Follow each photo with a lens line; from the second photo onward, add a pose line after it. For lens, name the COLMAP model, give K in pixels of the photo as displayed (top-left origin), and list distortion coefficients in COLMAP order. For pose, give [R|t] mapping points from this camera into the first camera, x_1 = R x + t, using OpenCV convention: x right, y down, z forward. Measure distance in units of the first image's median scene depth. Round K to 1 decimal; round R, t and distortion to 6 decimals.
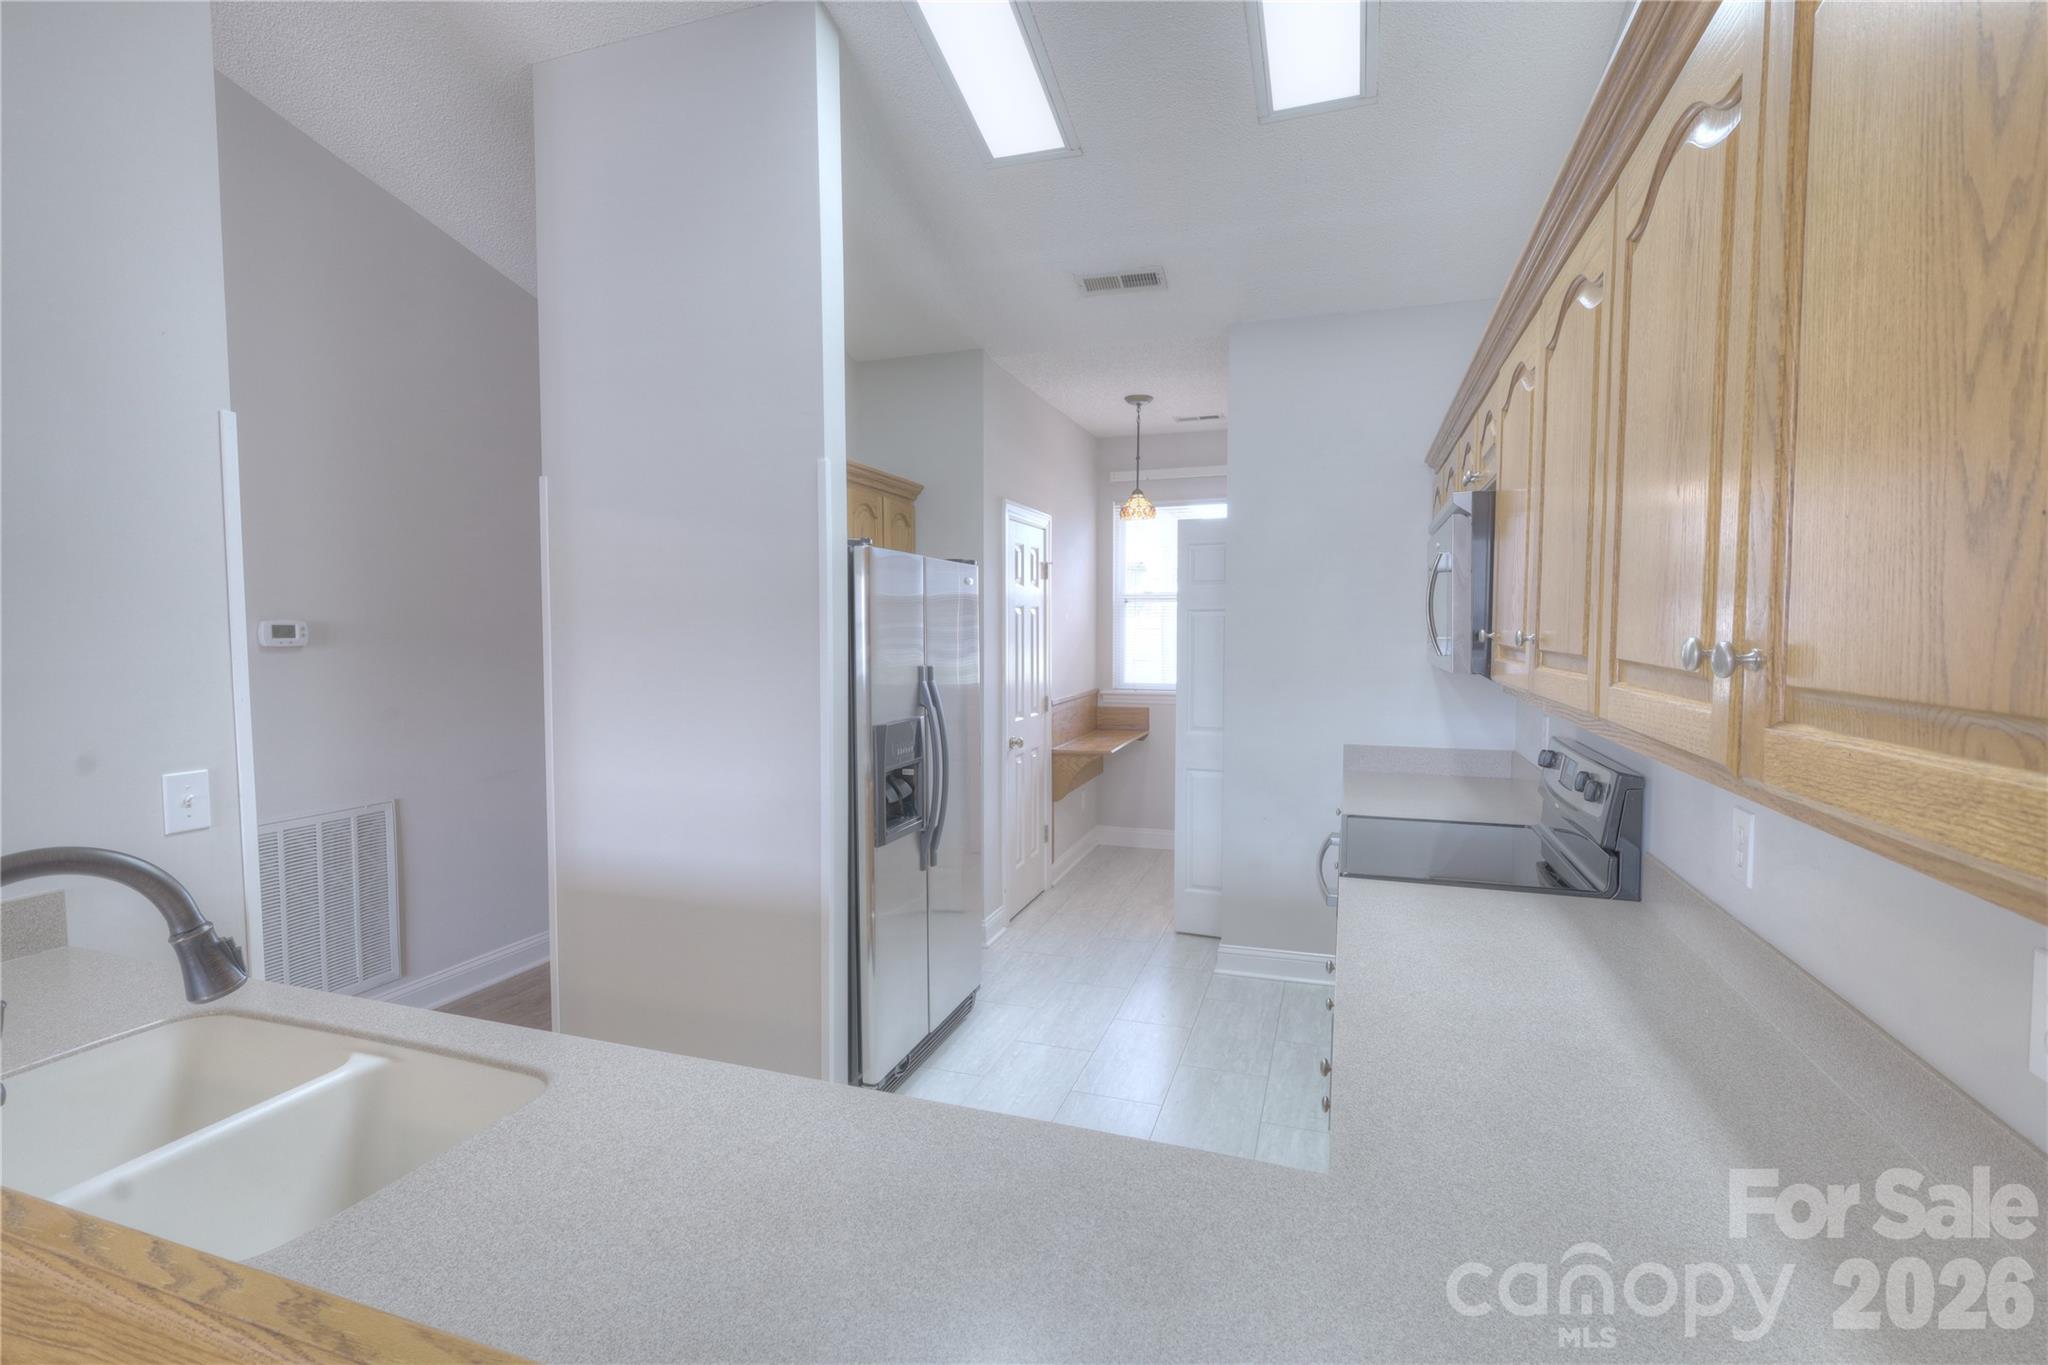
lens RADIAL K [[937.5, 0, 1020.6], [0, 937.5, 685.0], [0, 0, 1]] dist [0.000293, 0.000270]
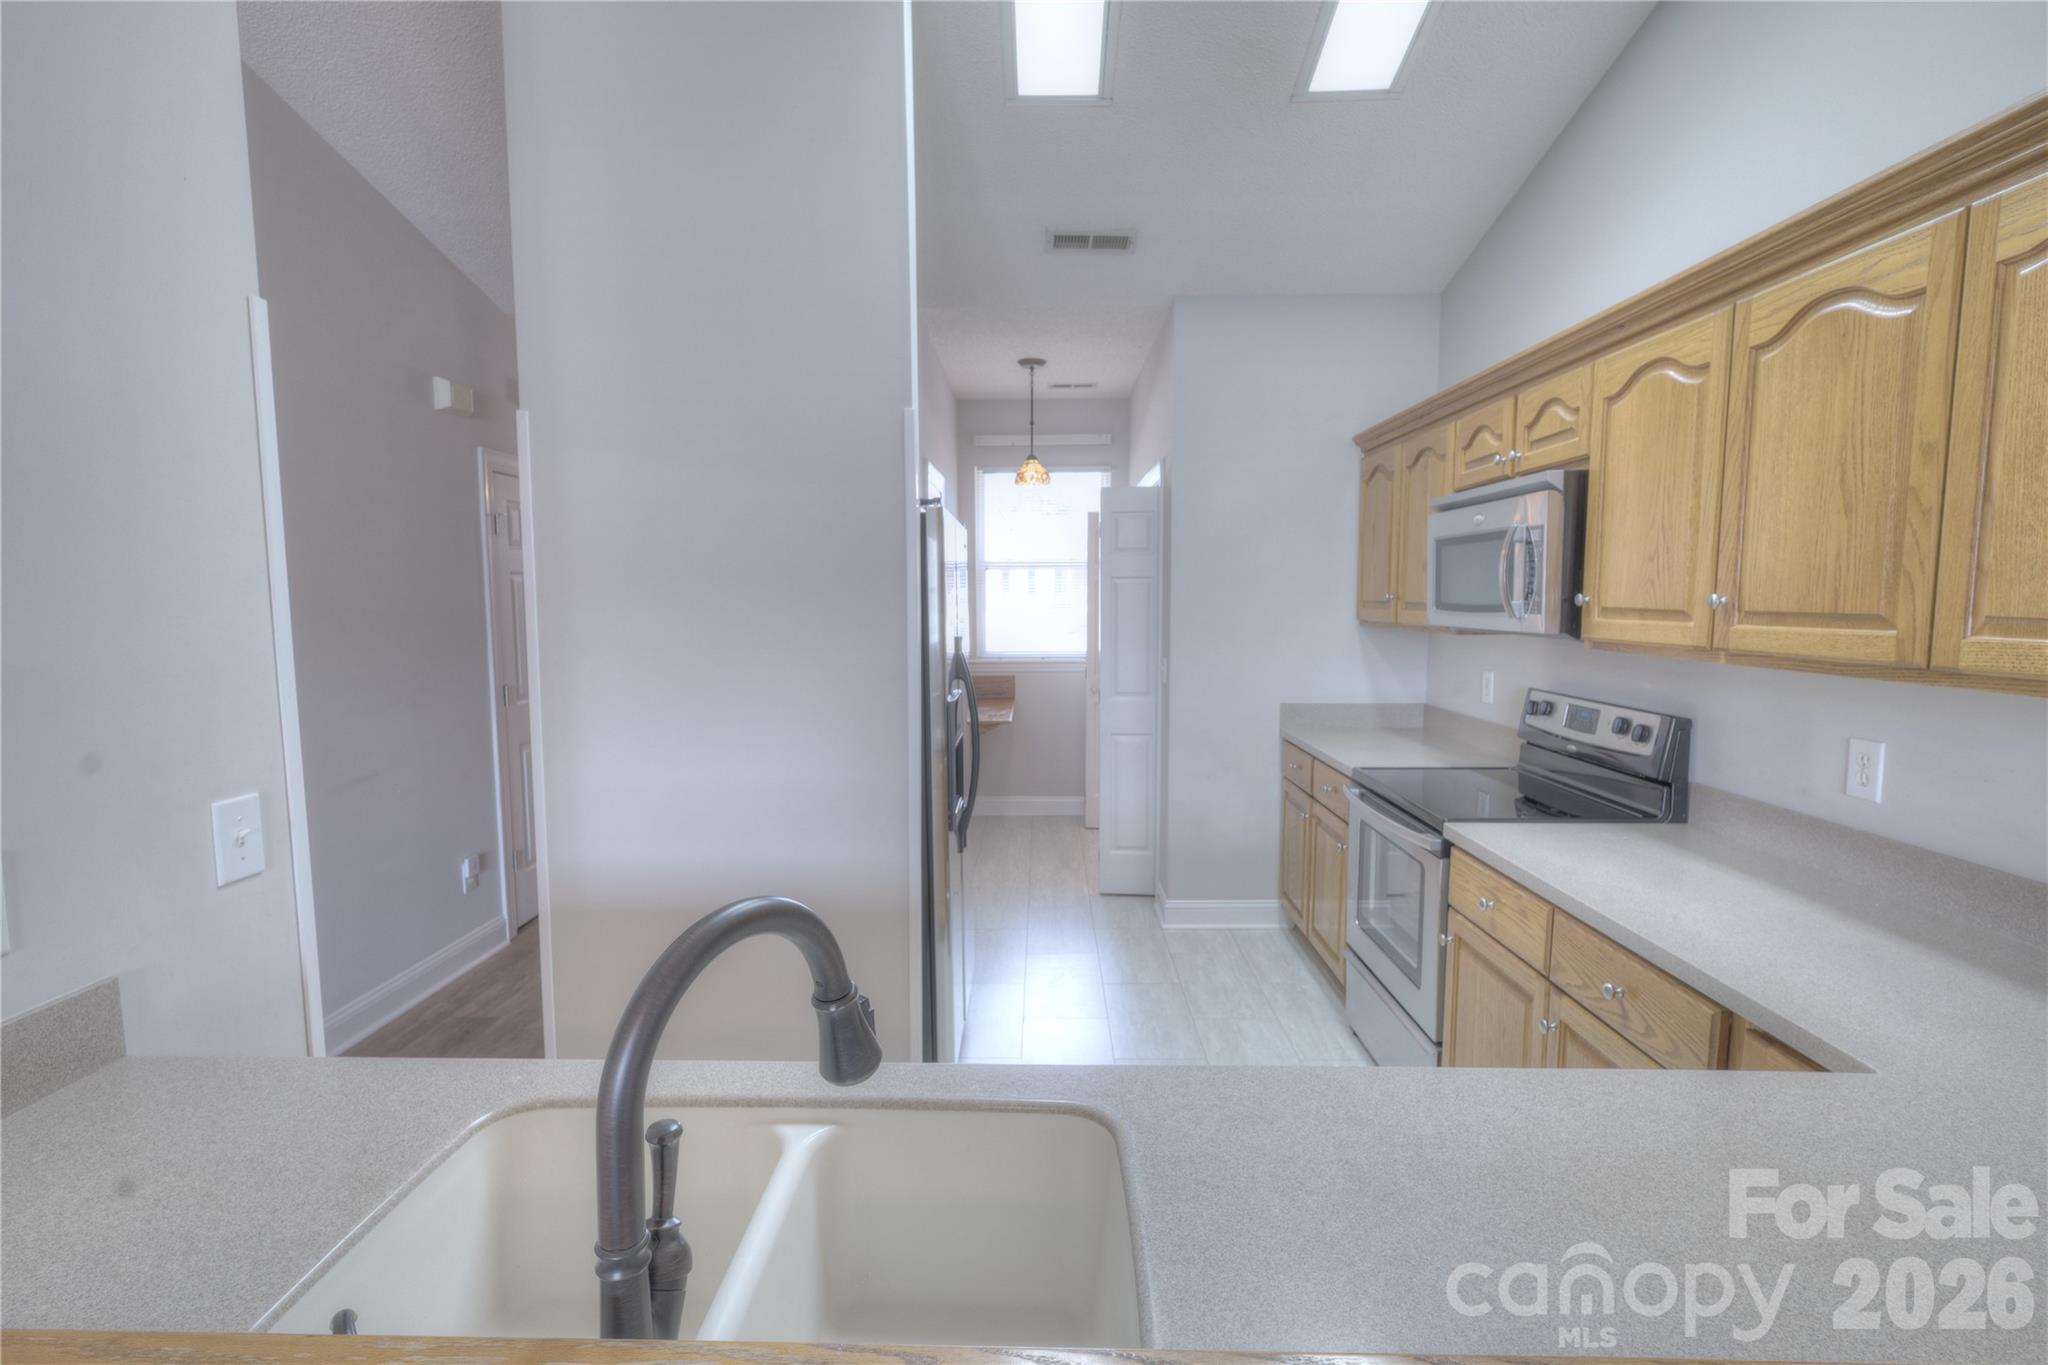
lens RADIAL K [[947.5, 0, 1021.1], [0, 947.5, 684.1], [0, 0, 1]] dist [0.000353, 0.000992]
pose [[0.952778, -0.031869, 0.301992, -0.212985], [0.022203, 0.999127, 0.035388, -0.002968], [-0.302856, -0.027012, 0.952654, 0.049539]]
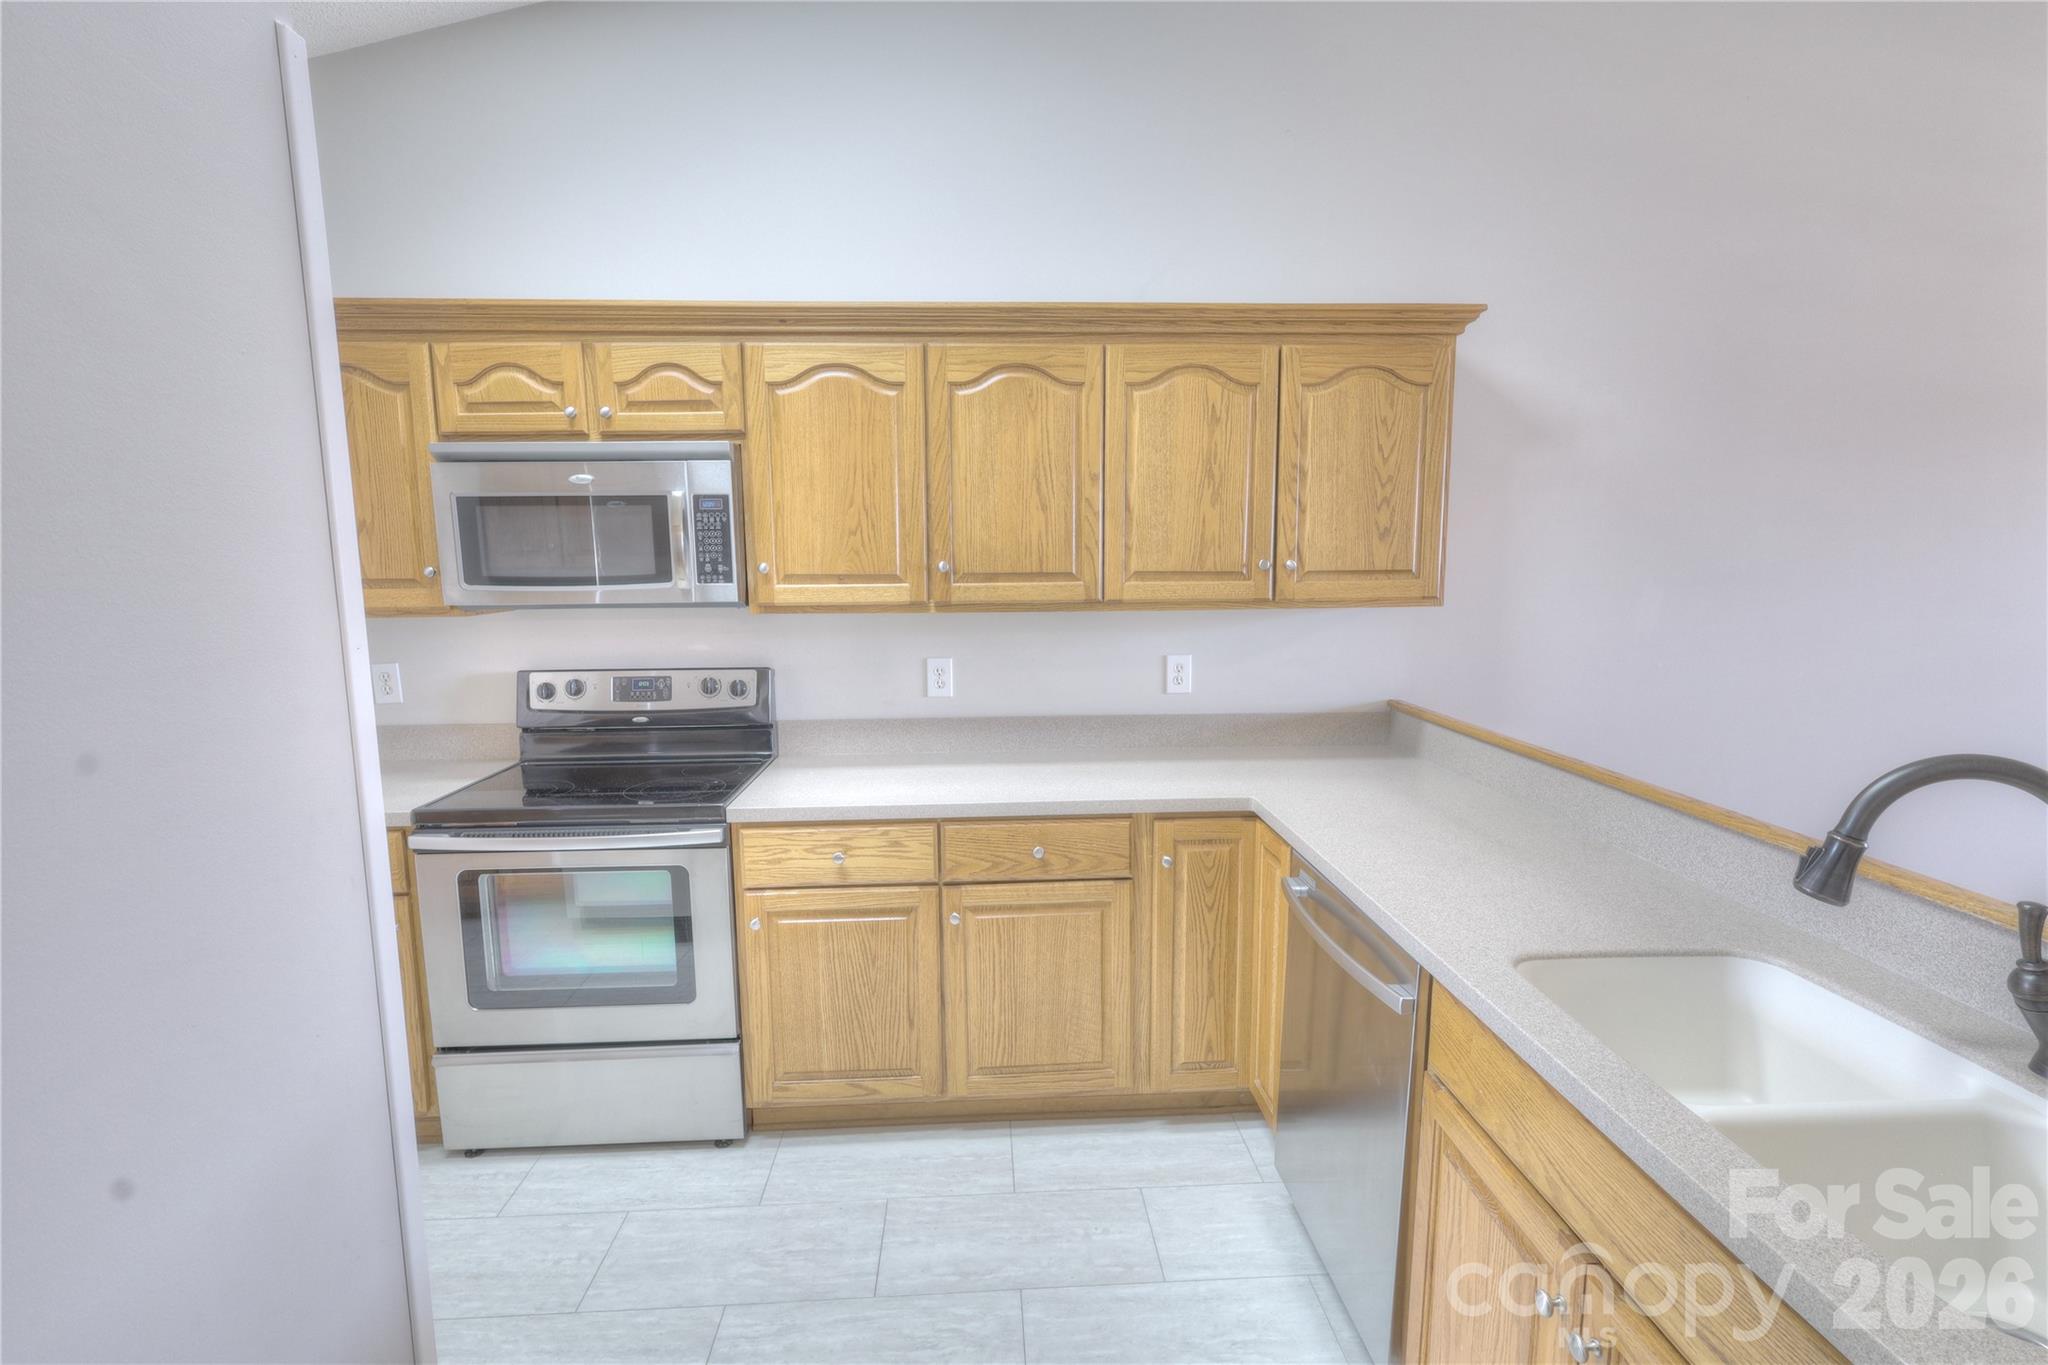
lens RADIAL K [[947.5, 0, 1021.1], [0, 947.5, 684.1], [0, 0, 1]] dist [0.000353, 0.000992]
pose [[-0.372314, -0.122804, 0.919947, -0.333835], [0.066761, 0.985096, 0.158520, -0.033477], [-0.925703, 0.120435, -0.358567, 0.495769]]
